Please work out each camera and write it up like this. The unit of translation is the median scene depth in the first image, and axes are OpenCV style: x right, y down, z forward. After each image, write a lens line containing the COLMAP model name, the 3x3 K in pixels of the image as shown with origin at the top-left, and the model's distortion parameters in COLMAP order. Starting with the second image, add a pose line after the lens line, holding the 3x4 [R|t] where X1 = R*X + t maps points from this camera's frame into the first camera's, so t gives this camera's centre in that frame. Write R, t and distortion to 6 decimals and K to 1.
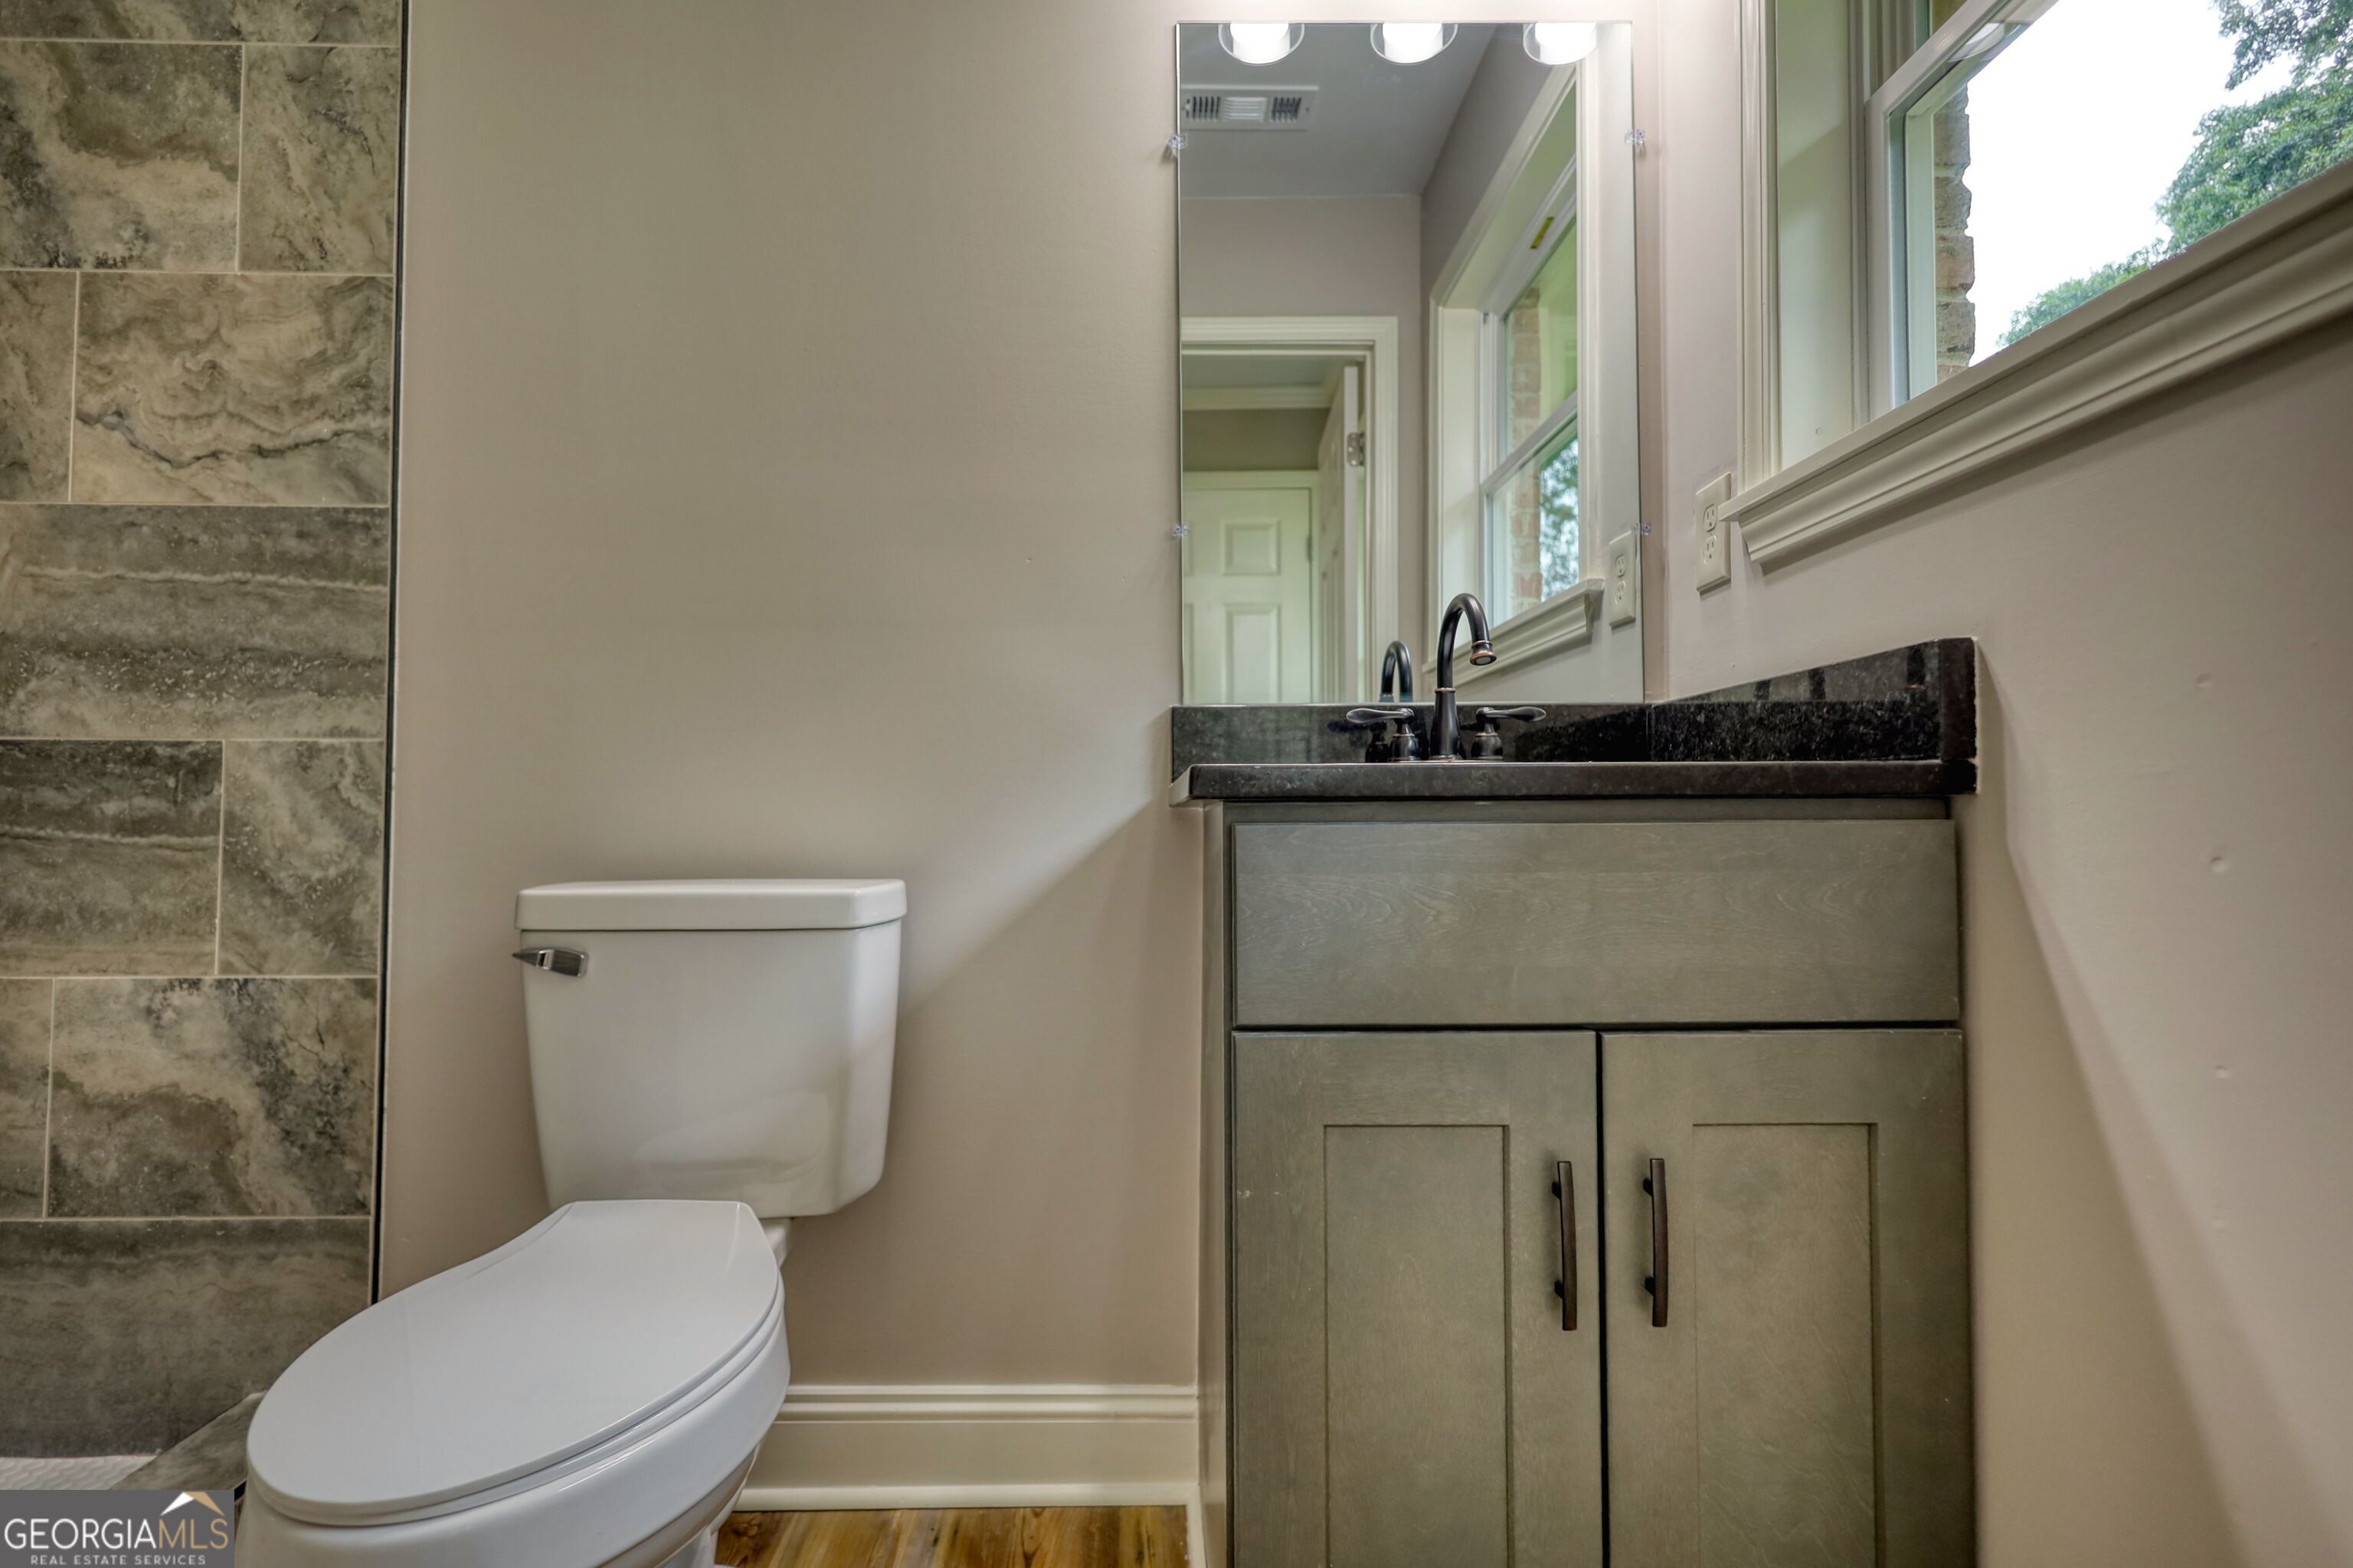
lens RADIAL K [[1102.8, 0, 1176.8], [0, 1102.8, 792.7], [0, 0, 1]] dist [0.001114, 0.000744]
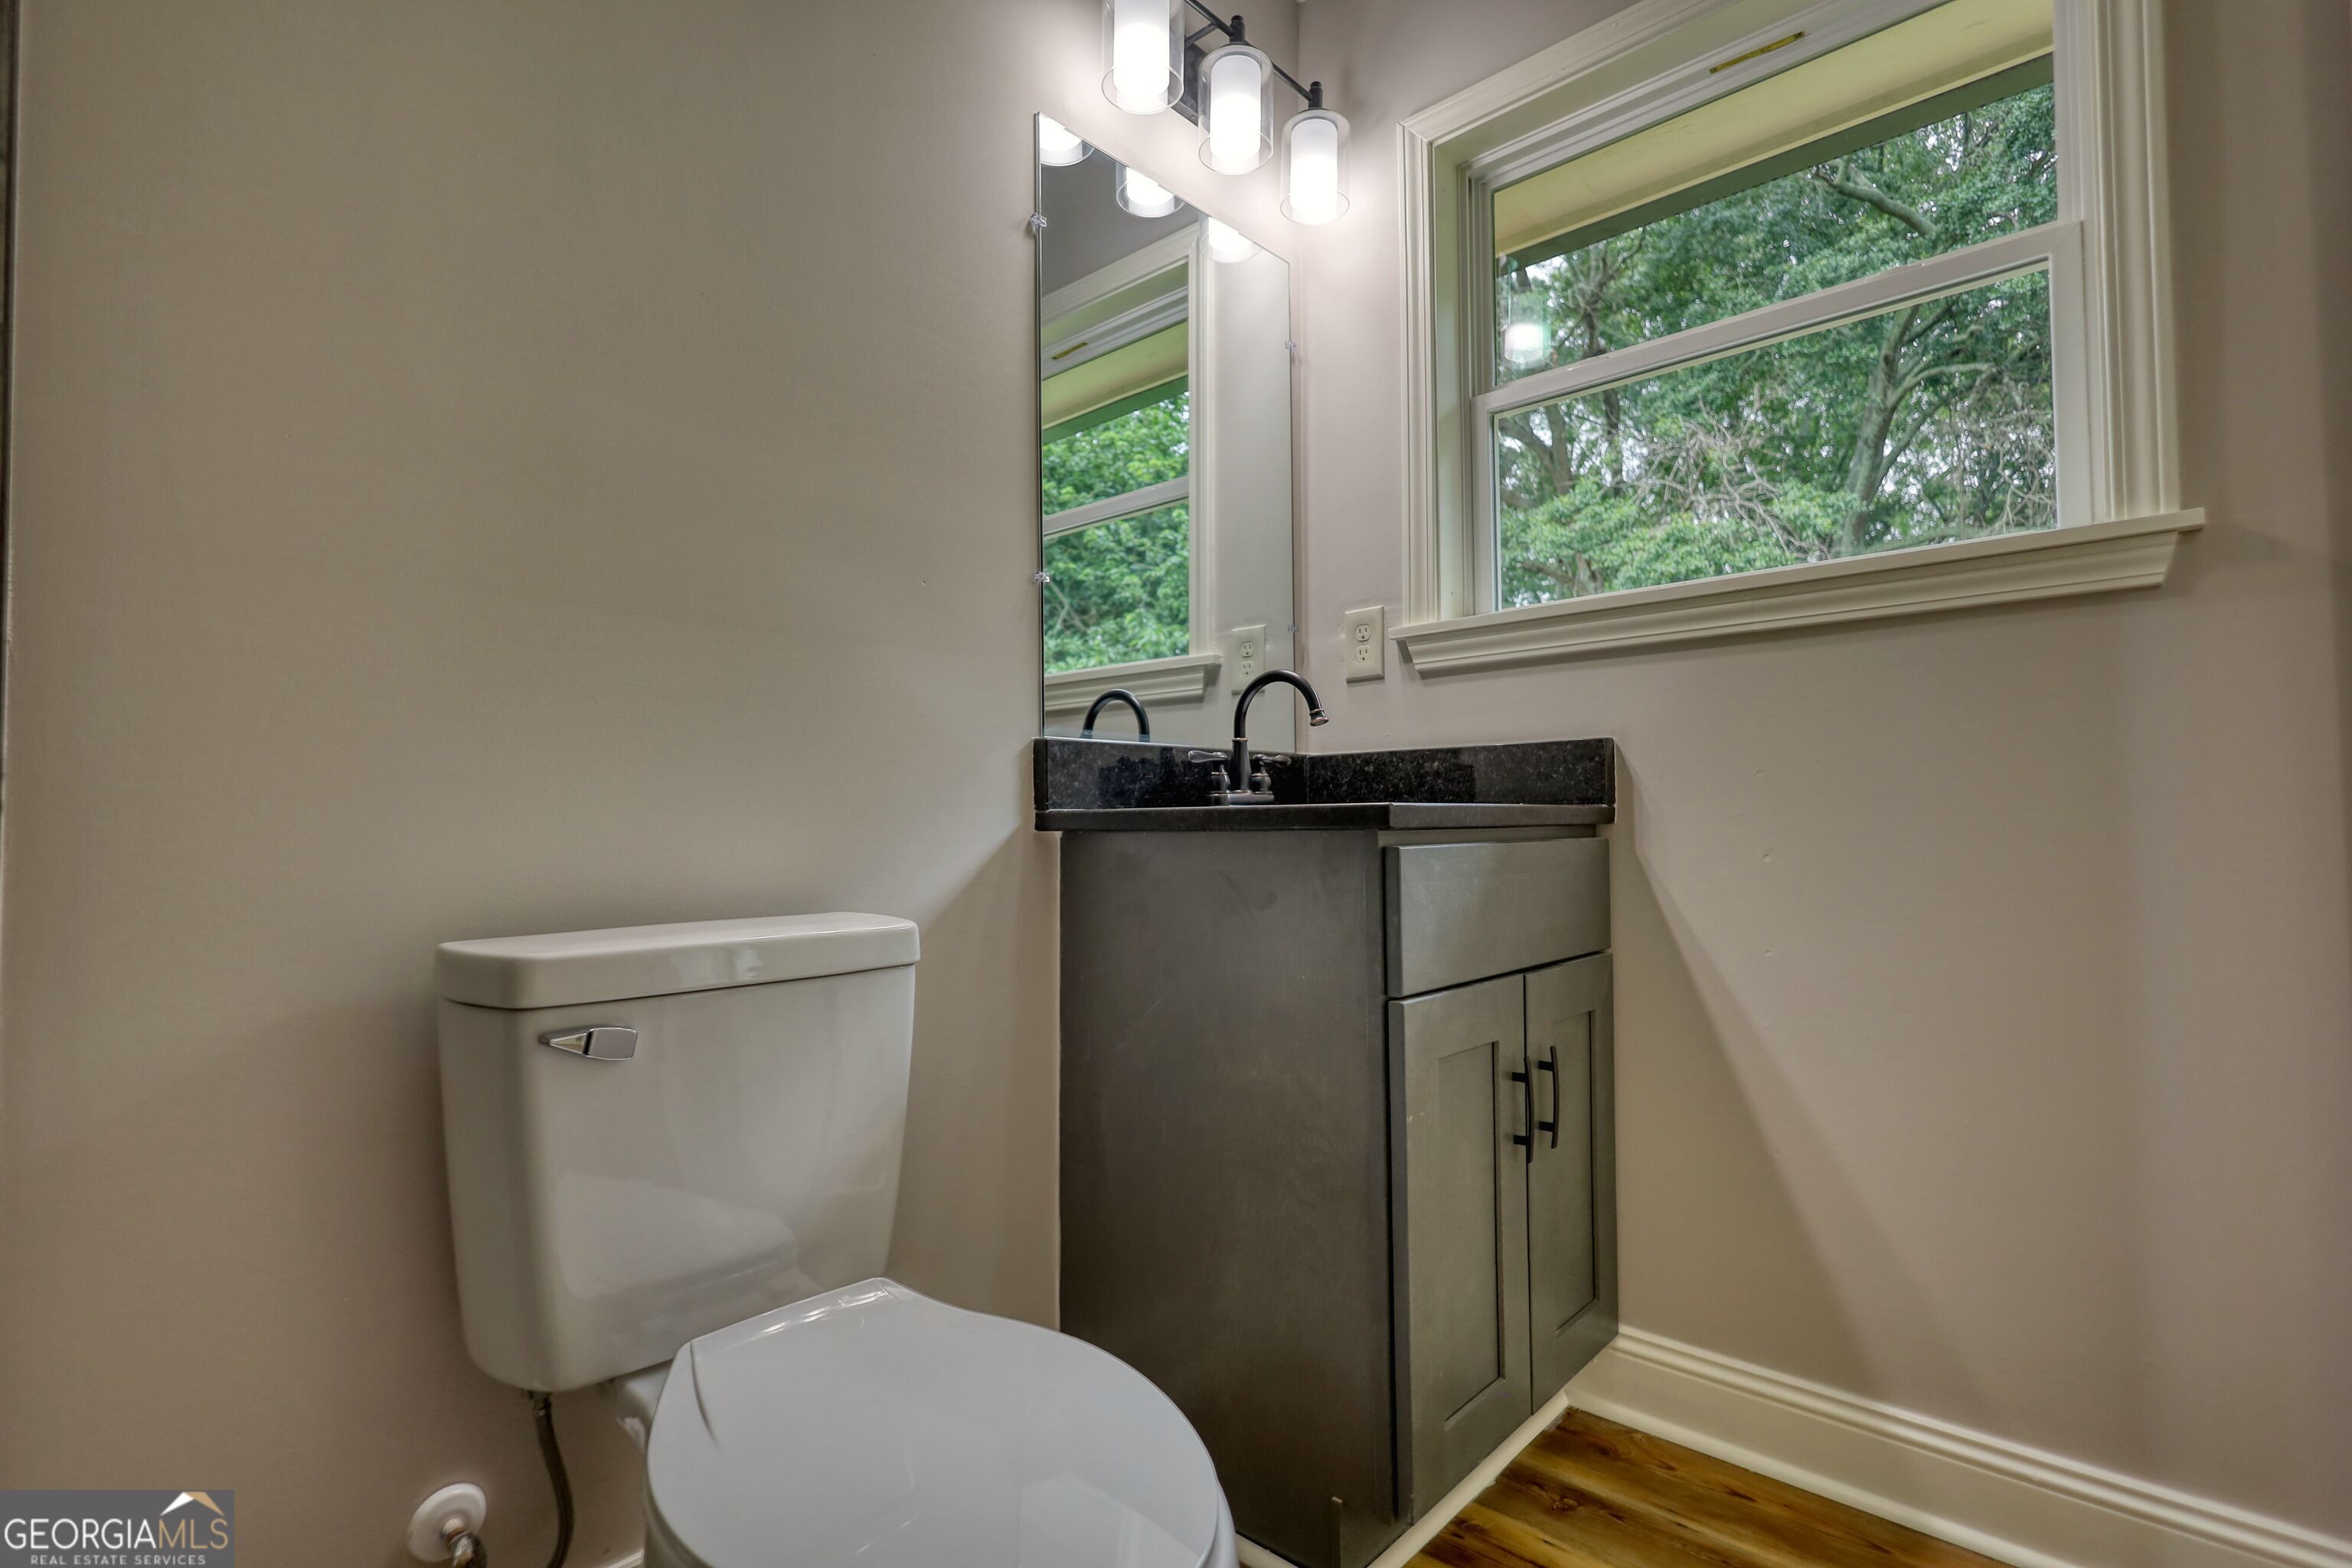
lens RADIAL K [[1102.3, 0, 1181.2], [0, 1102.3, 773.1], [0, 0, 1]] dist [0.001114, 0.000744]
pose [[0.692193, 0.033725, 0.720924, -0.701104], [-0.008156, 0.999209, -0.038913, -0.003426], [-0.721666, 0.021055, 0.691921, 0.160723]]
